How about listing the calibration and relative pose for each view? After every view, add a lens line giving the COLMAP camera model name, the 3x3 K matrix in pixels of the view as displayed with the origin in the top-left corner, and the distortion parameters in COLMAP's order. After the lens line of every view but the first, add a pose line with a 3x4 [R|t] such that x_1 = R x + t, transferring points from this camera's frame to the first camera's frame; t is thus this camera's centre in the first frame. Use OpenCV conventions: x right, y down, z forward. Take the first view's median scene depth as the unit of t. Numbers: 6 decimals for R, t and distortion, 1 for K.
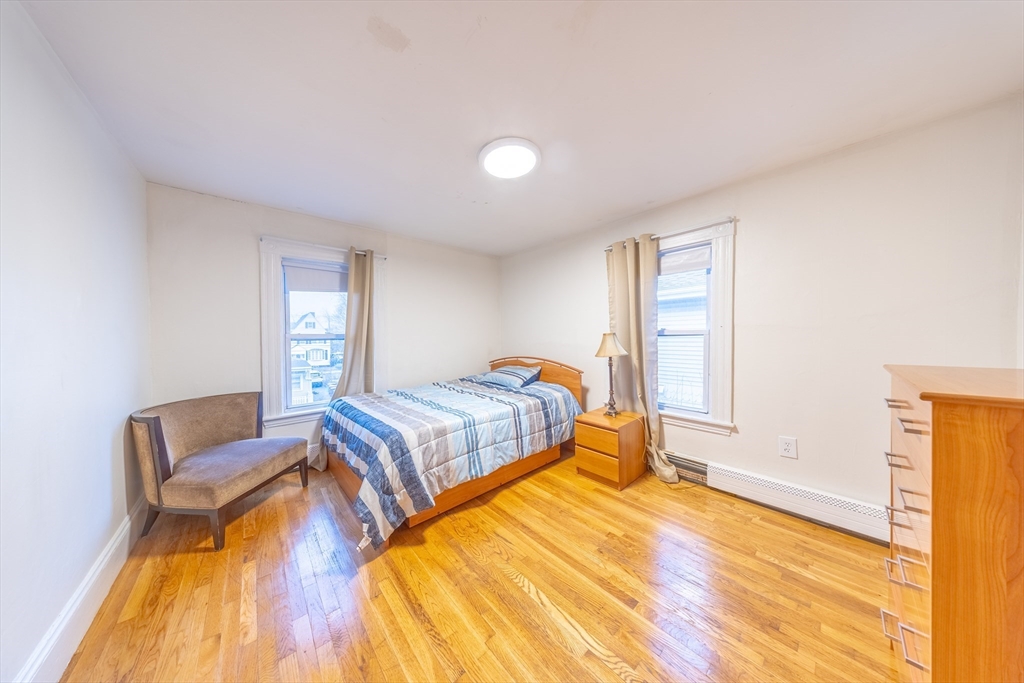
lens RADIAL K [[296.9, 0, 511.8], [0, 296.9, 340.0], [0, 0, 1]] dist [-0.001044, -0.000107]
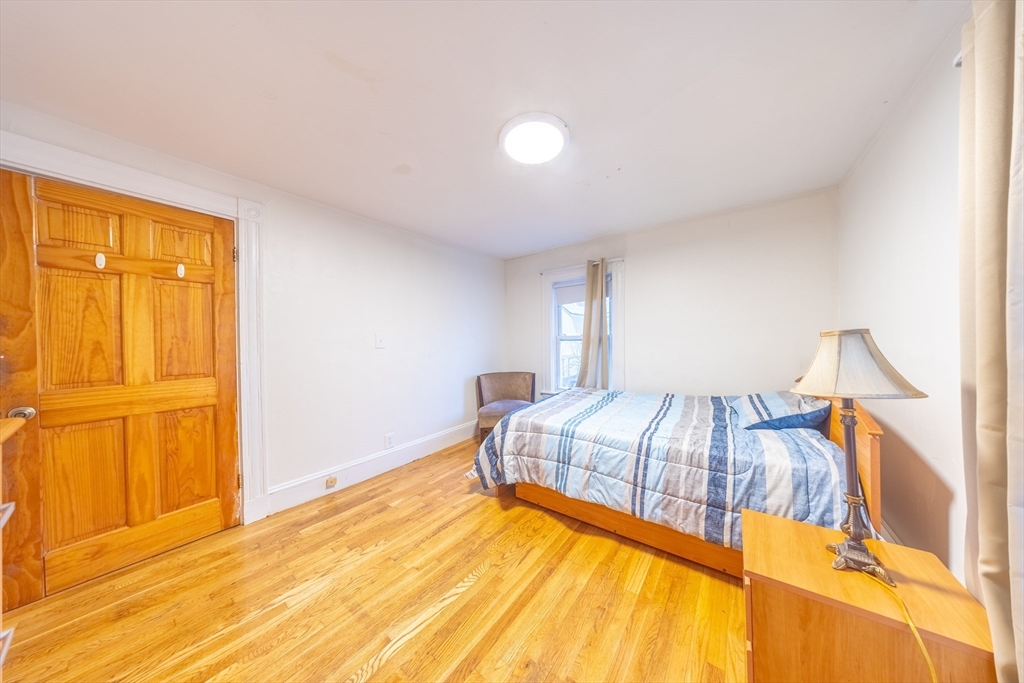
lens RADIAL K [[296.9, 0, 511.8], [0, 296.9, 340.0], [0, 0, 1]] dist [-0.001044, -0.000107]
pose [[0.206038, 0.016171, -0.978410, 0.744354], [-0.014107, 0.999809, 0.013554, -0.020712], [0.978442, 0.011010, 0.206227, 0.653869]]
